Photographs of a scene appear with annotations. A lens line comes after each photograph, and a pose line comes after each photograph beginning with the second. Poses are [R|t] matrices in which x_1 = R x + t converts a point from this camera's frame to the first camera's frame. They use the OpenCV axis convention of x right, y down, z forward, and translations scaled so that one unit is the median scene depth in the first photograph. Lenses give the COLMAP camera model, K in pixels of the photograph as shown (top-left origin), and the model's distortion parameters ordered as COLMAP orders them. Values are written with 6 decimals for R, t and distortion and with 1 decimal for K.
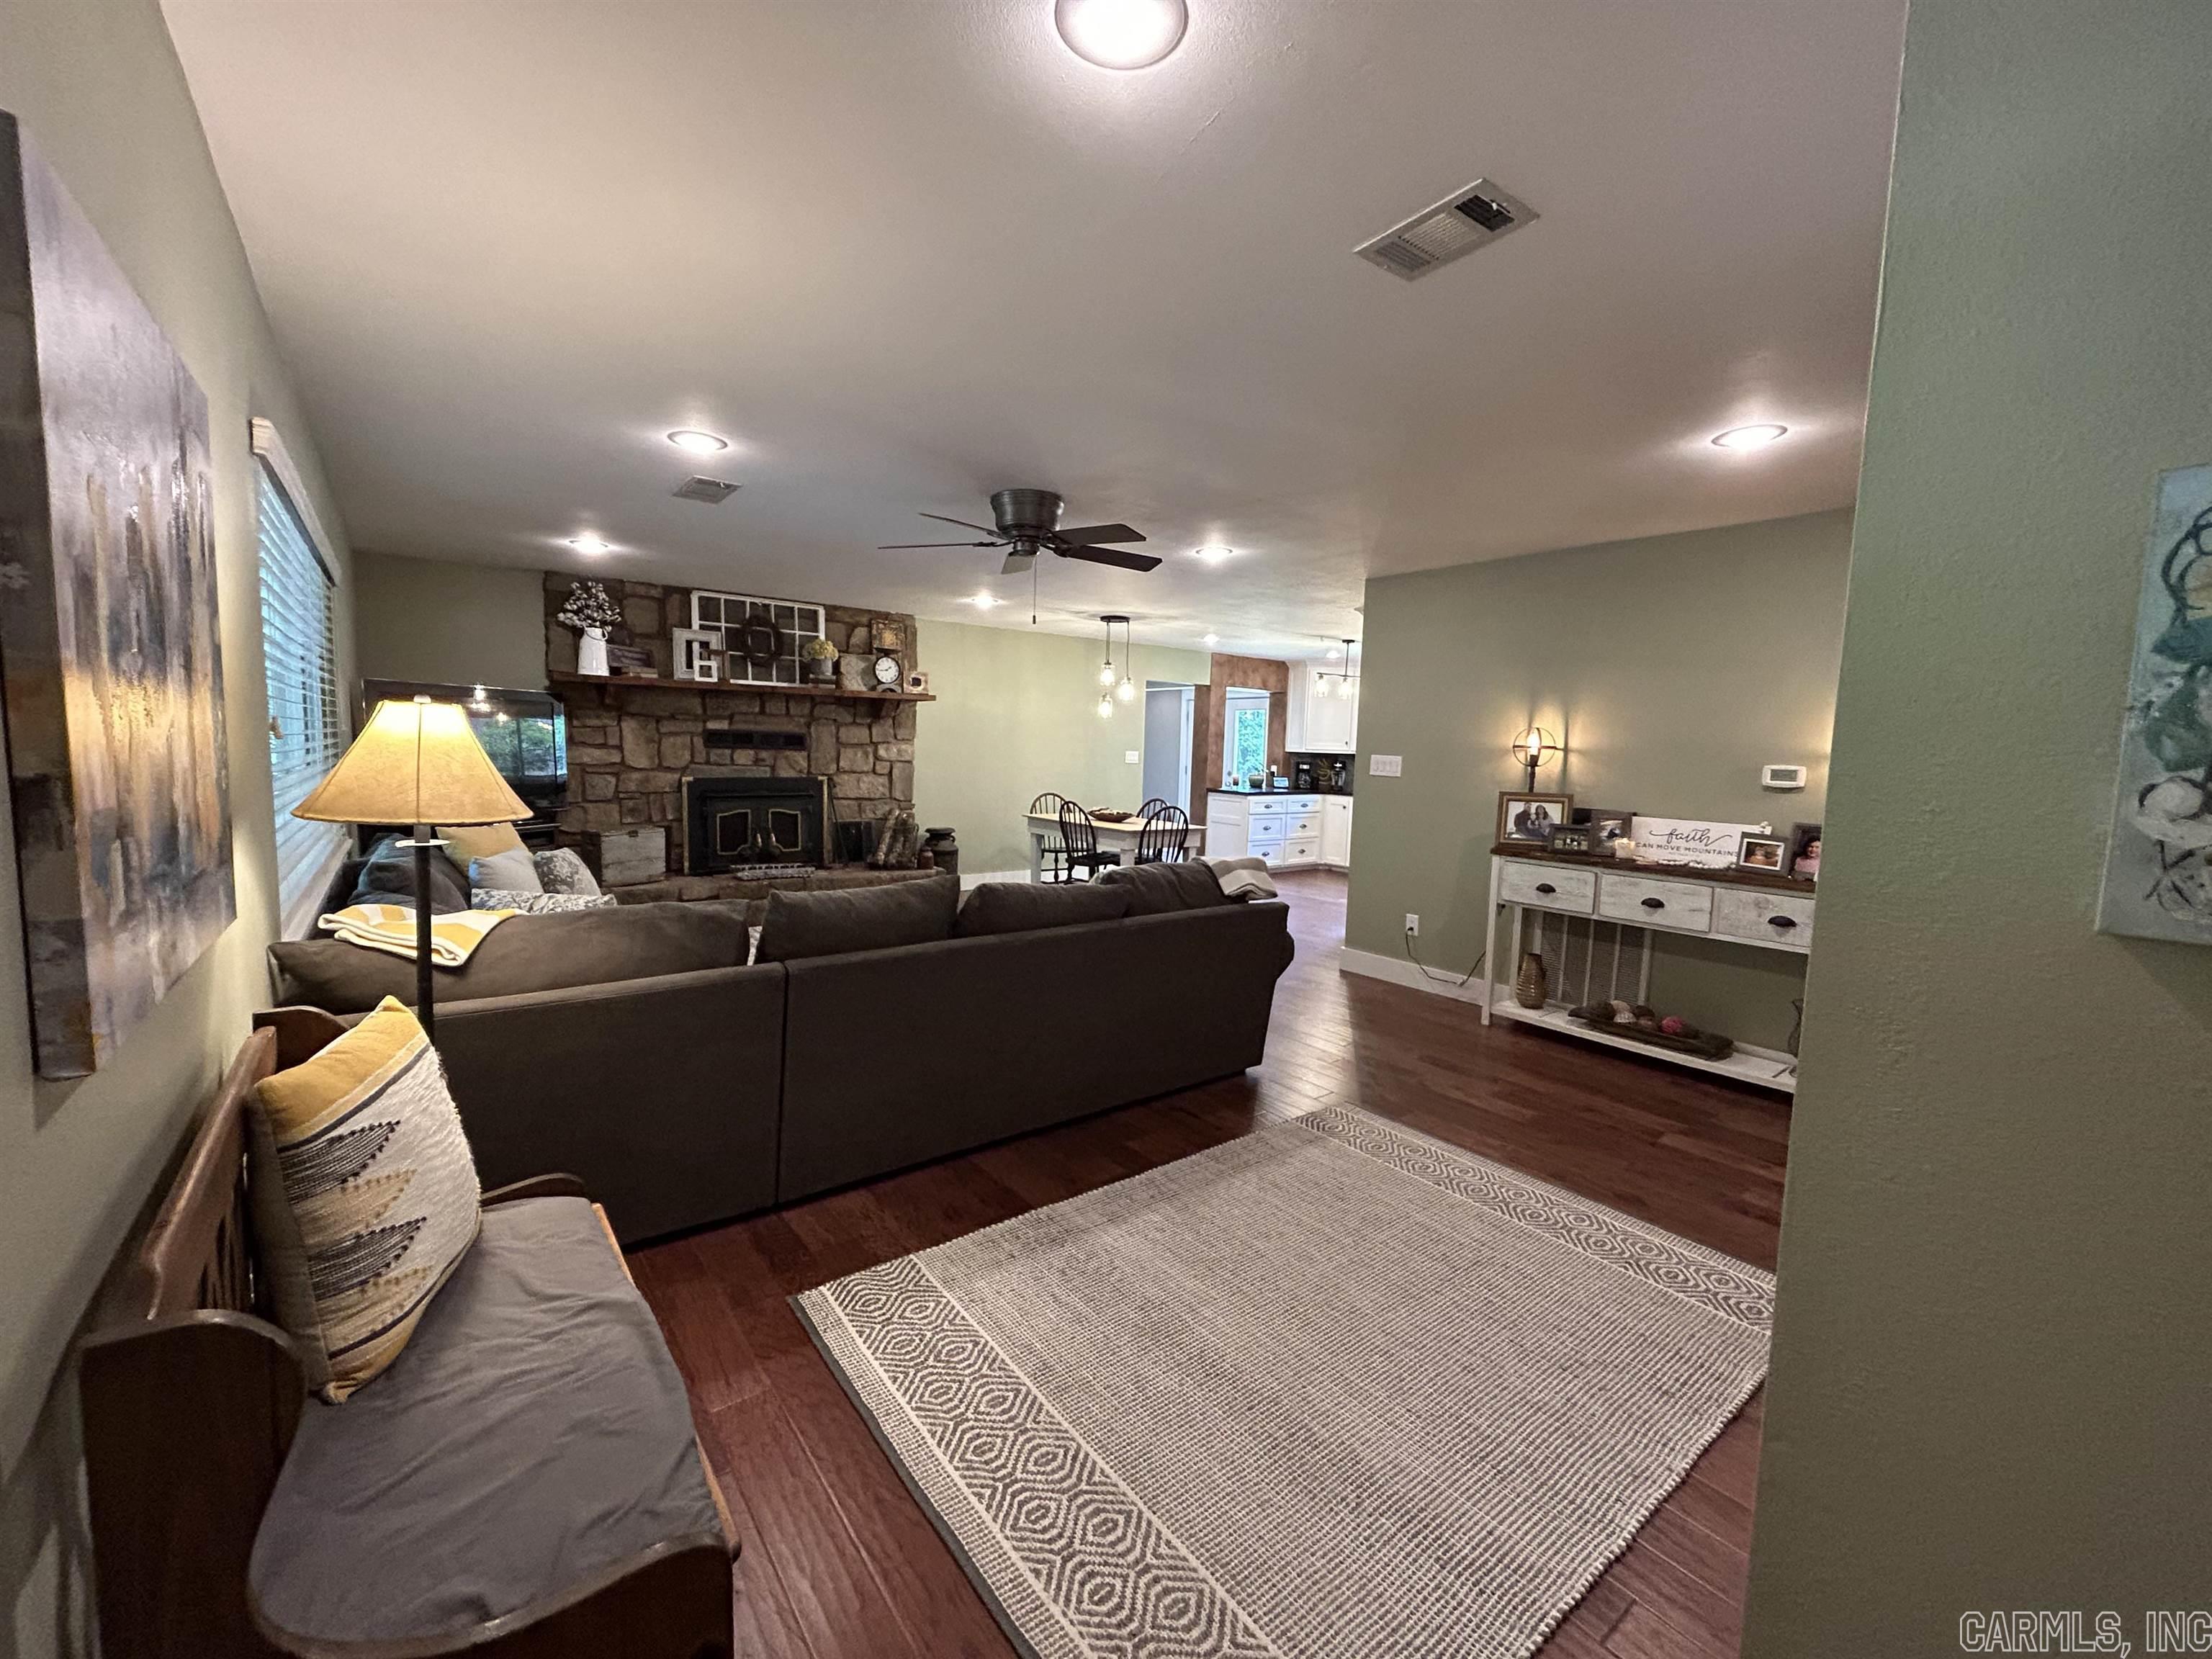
lens RADIAL K [[896.3, 0, 1099.2], [0, 896.3, 836.0], [0, 0, 1]] dist [-0.003387, 0.000009]
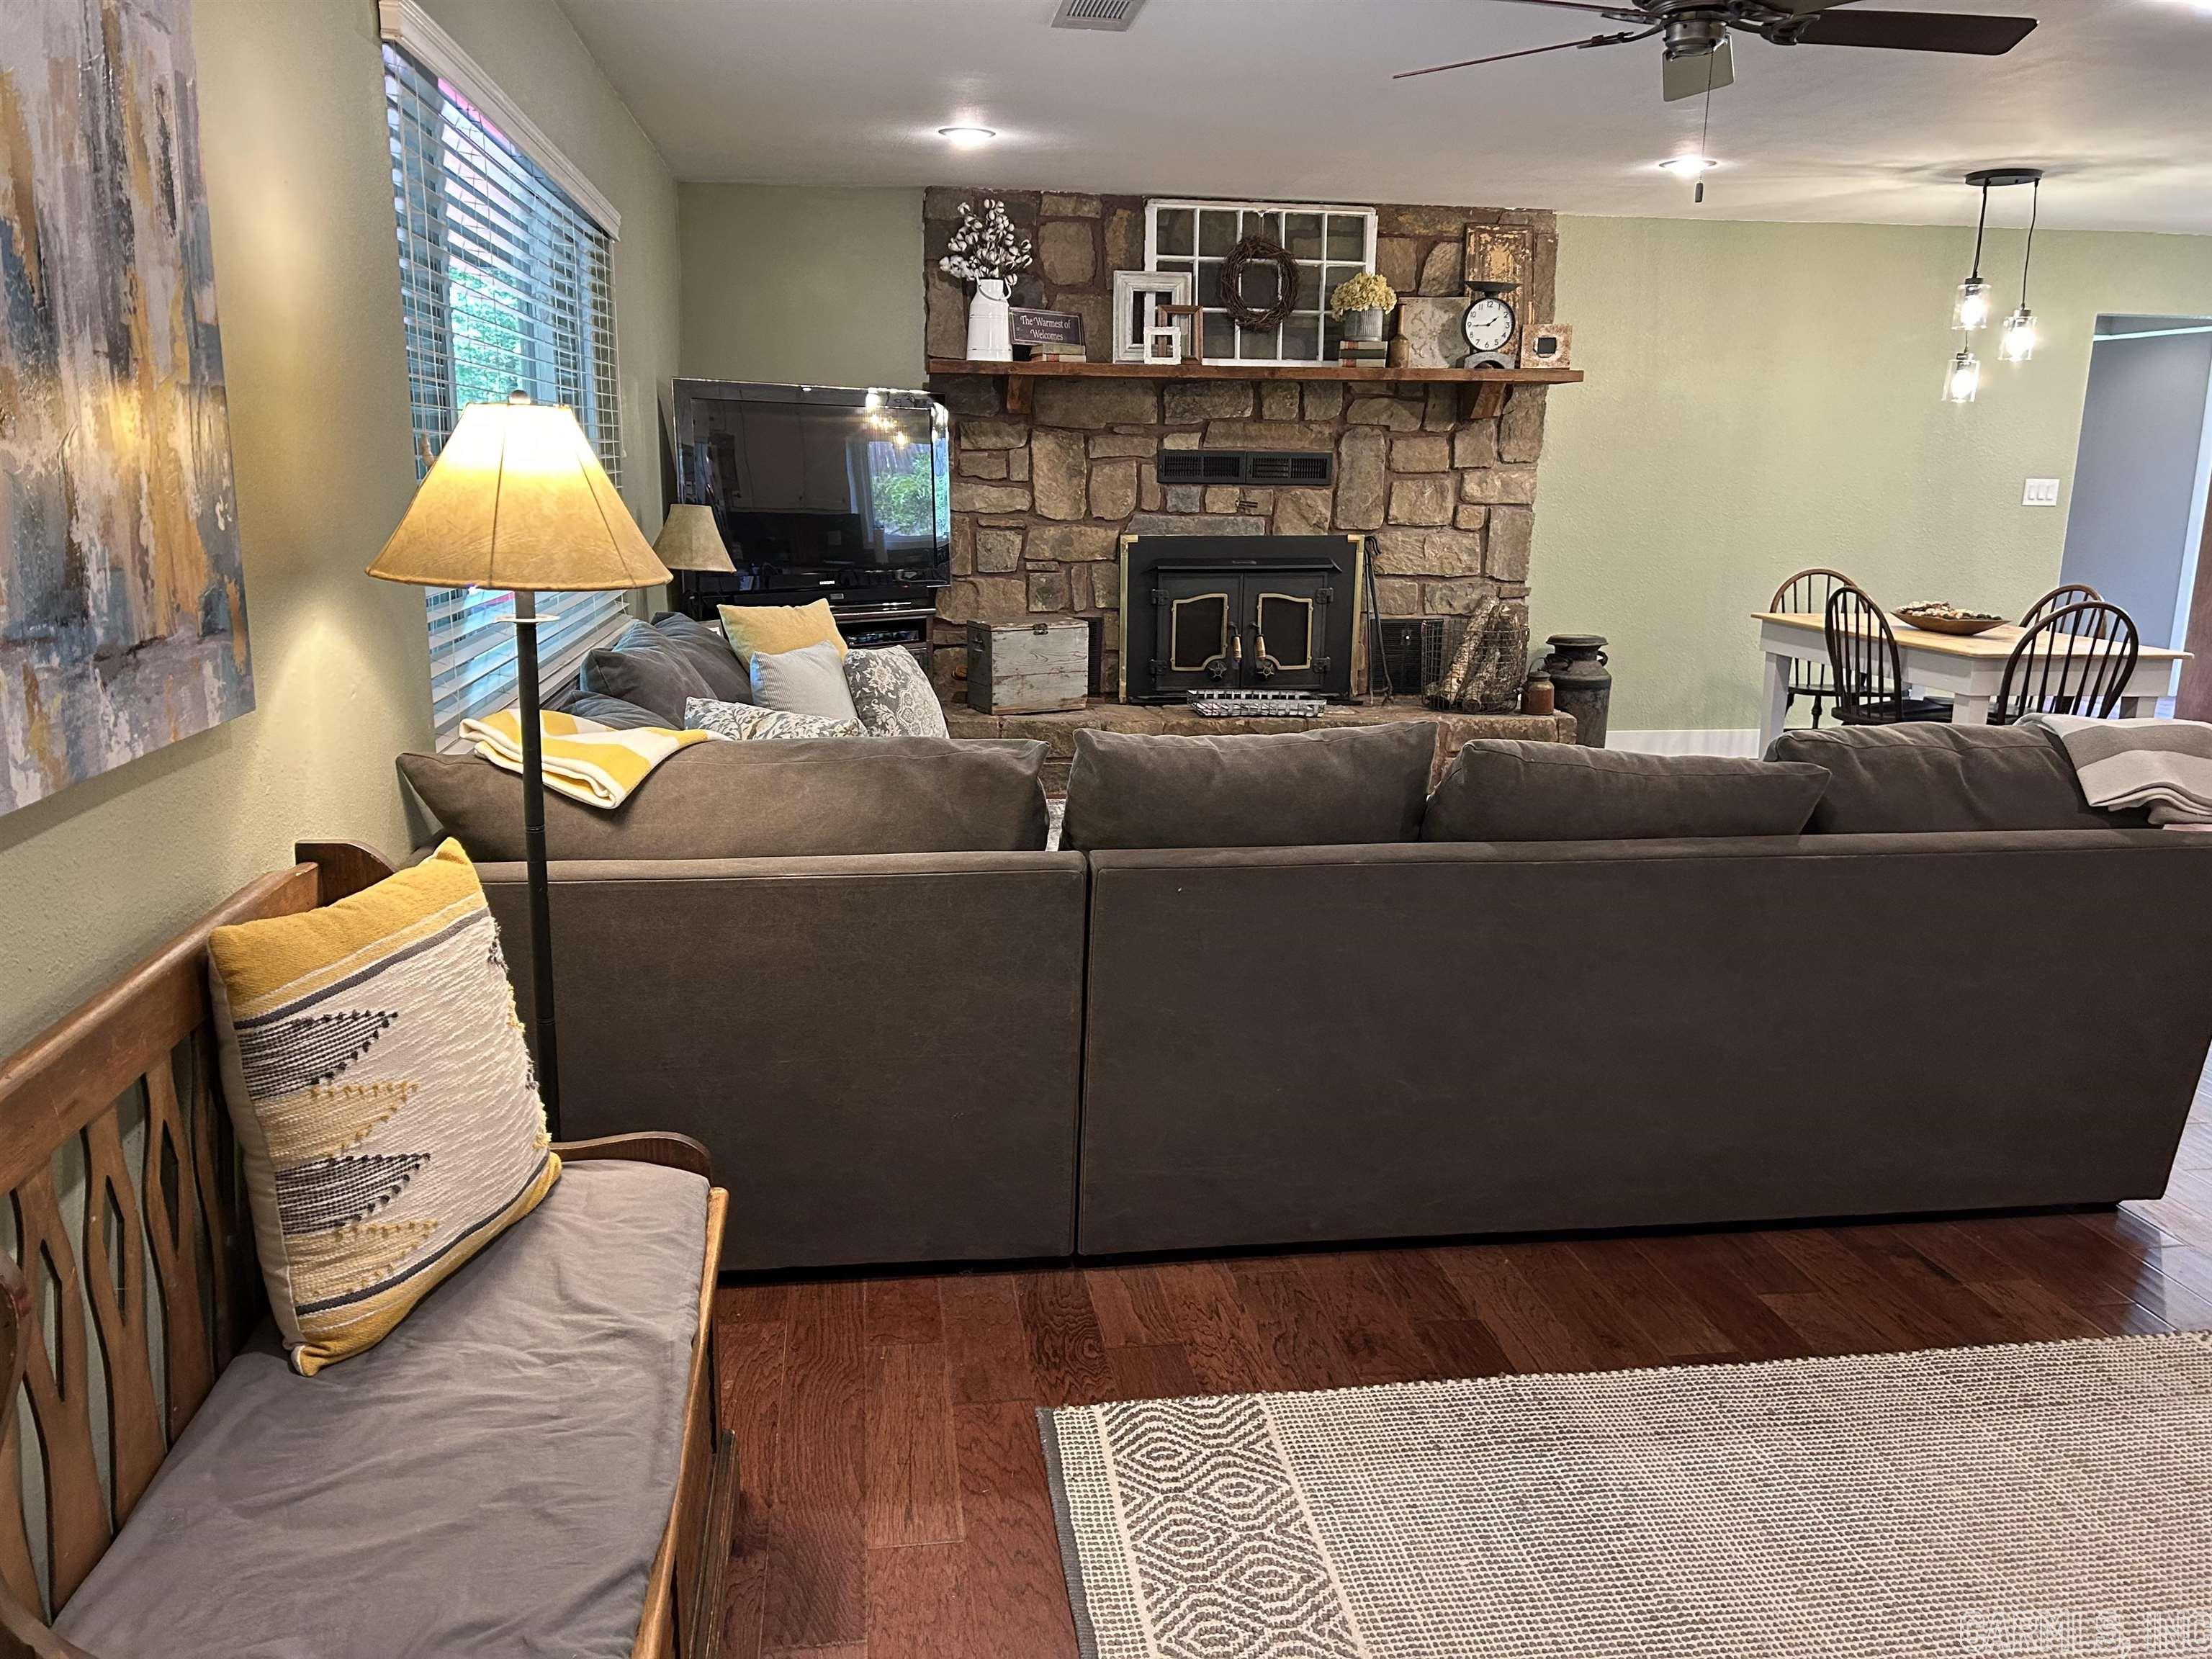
lens RADIAL K [[1653.8, 0, 1091.0], [0, 1653.8, 837.6], [0, 0, 1]] dist [0.054726, -0.056595]
pose [[0.870839, 0.092360, -0.482813, 0.068062], [-0.038148, 0.991926, 0.120944, 0.000969], [0.490085, -0.086905, 0.867332, 0.032450]]
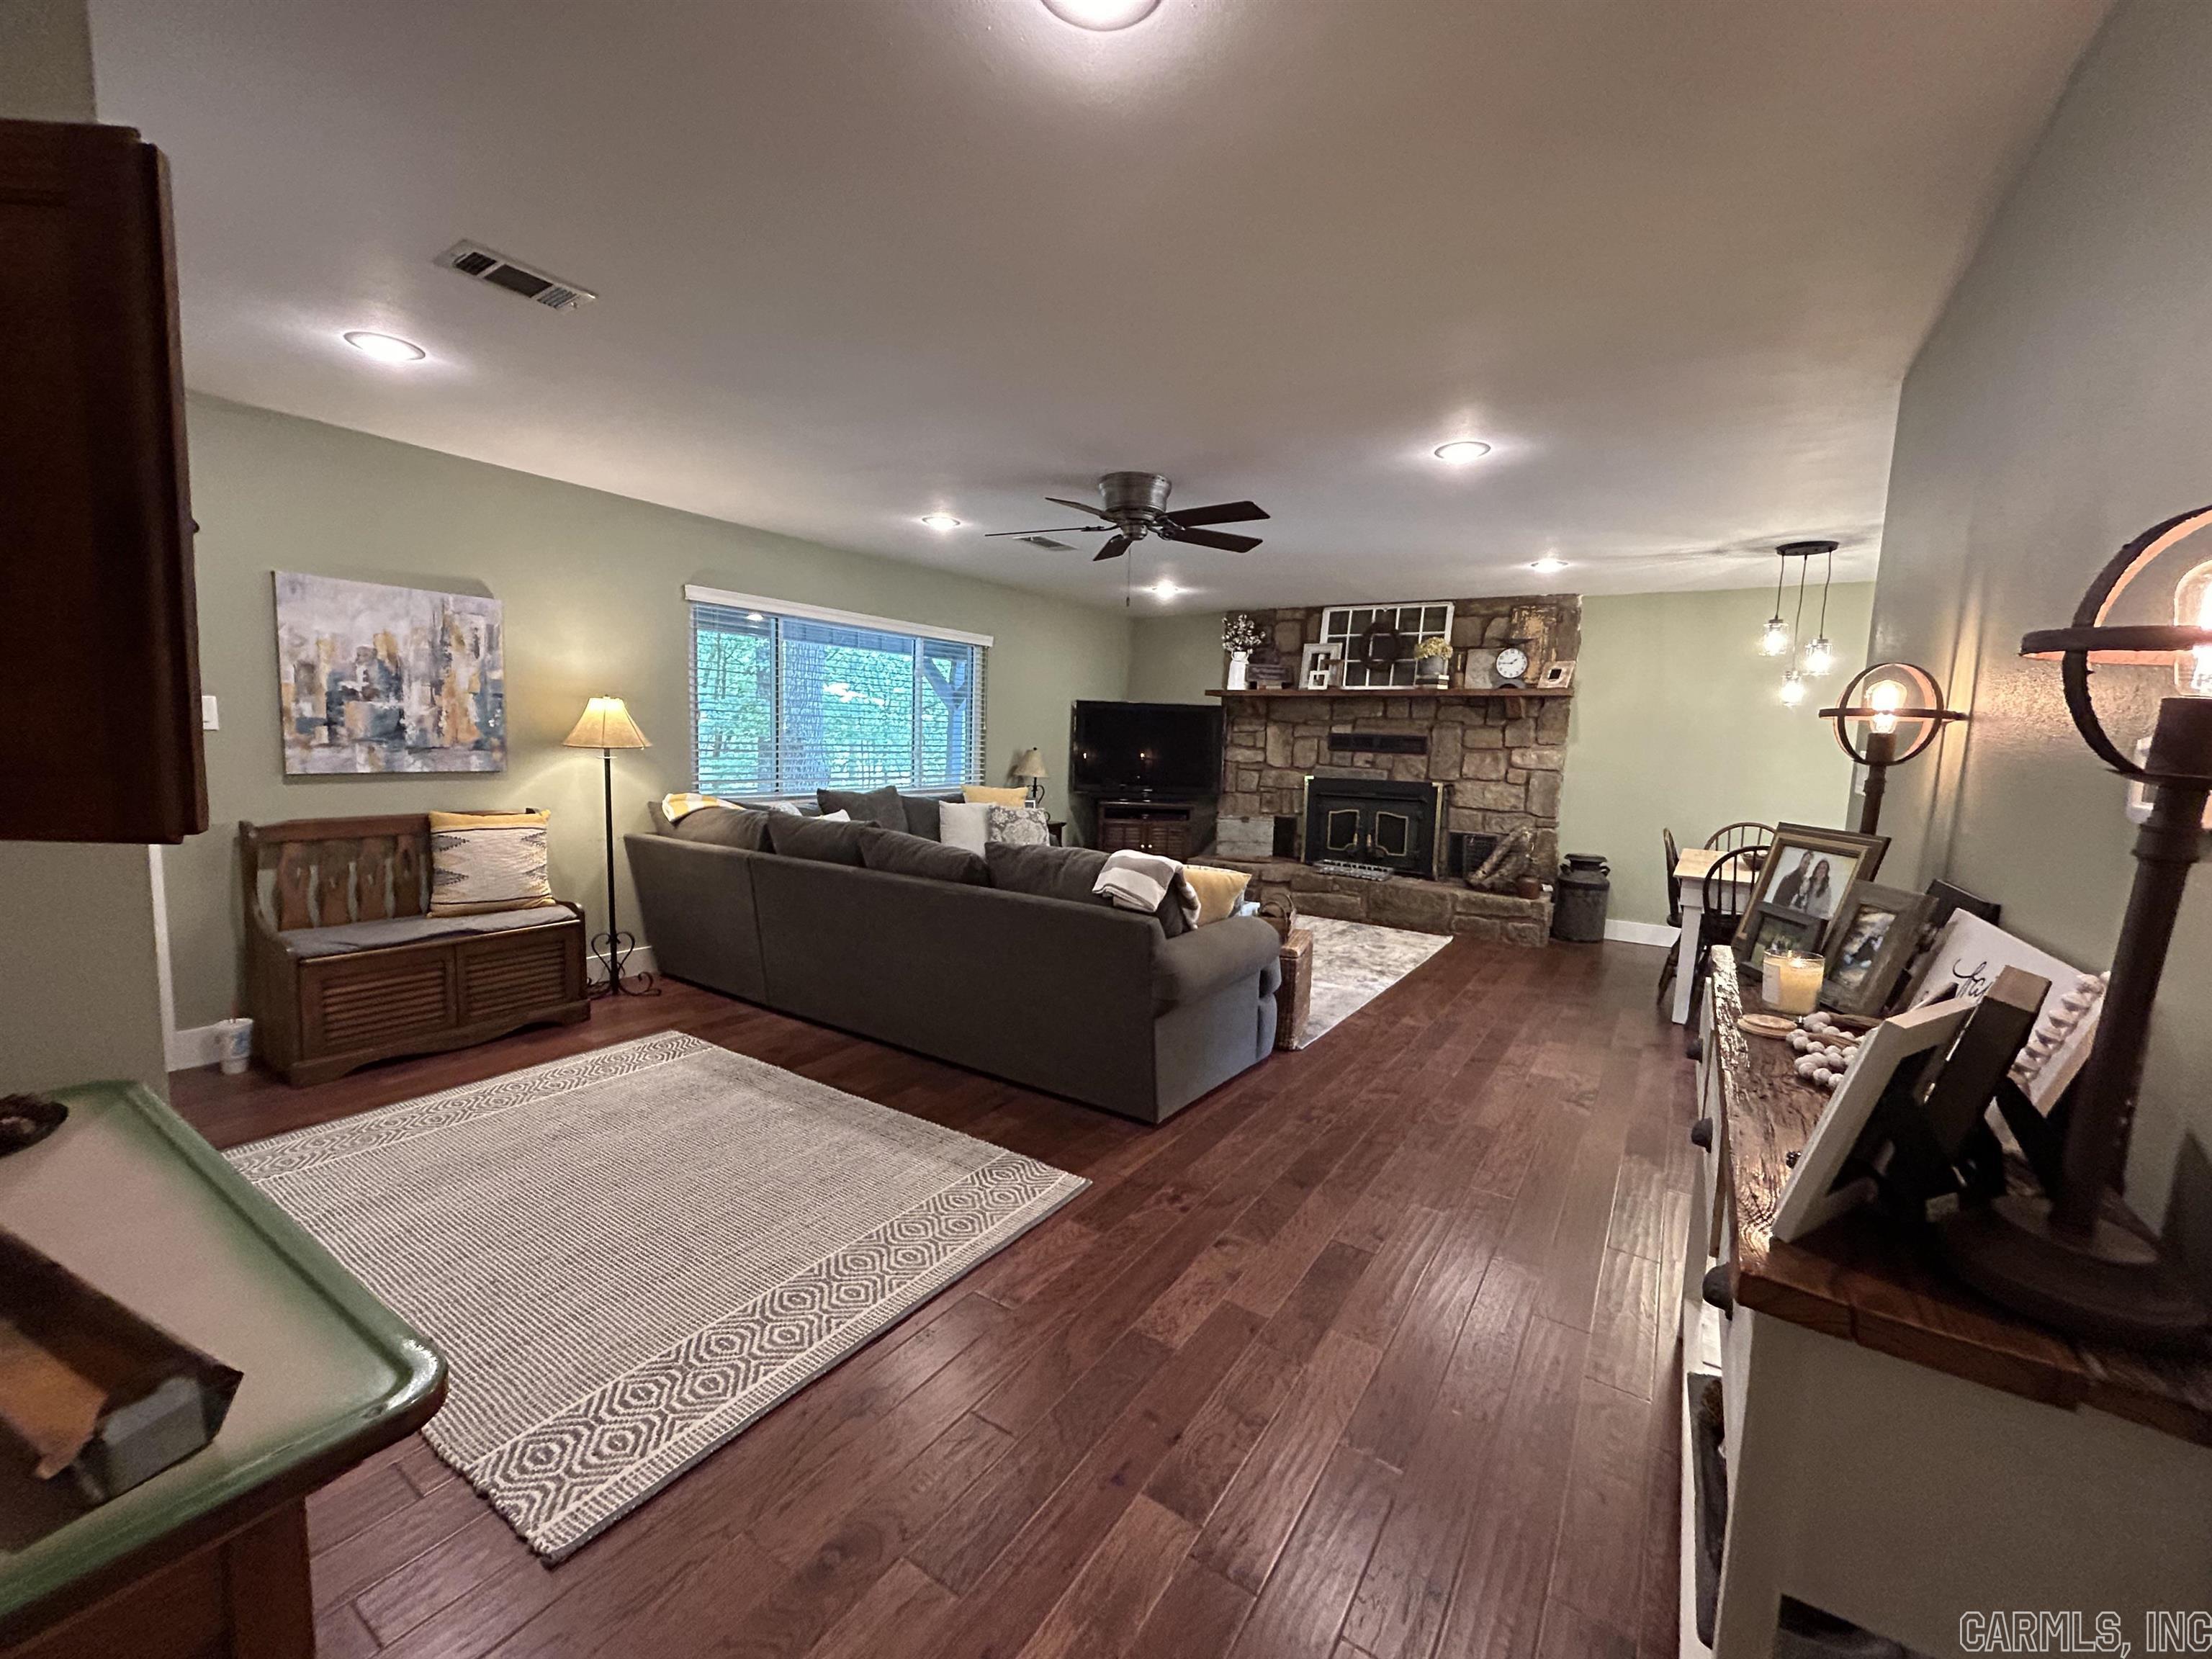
lens RADIAL K [[896.3, 0, 1094.8], [0, 896.3, 833.6], [0, 0, 1]] dist [-0.003387, 0.000009]
pose [[0.322140, 0.086381, -0.942743, 0.574344], [-0.120168, 0.991504, 0.049787, -0.019927], [0.939034, 0.097249, 0.329783, 0.431078]]
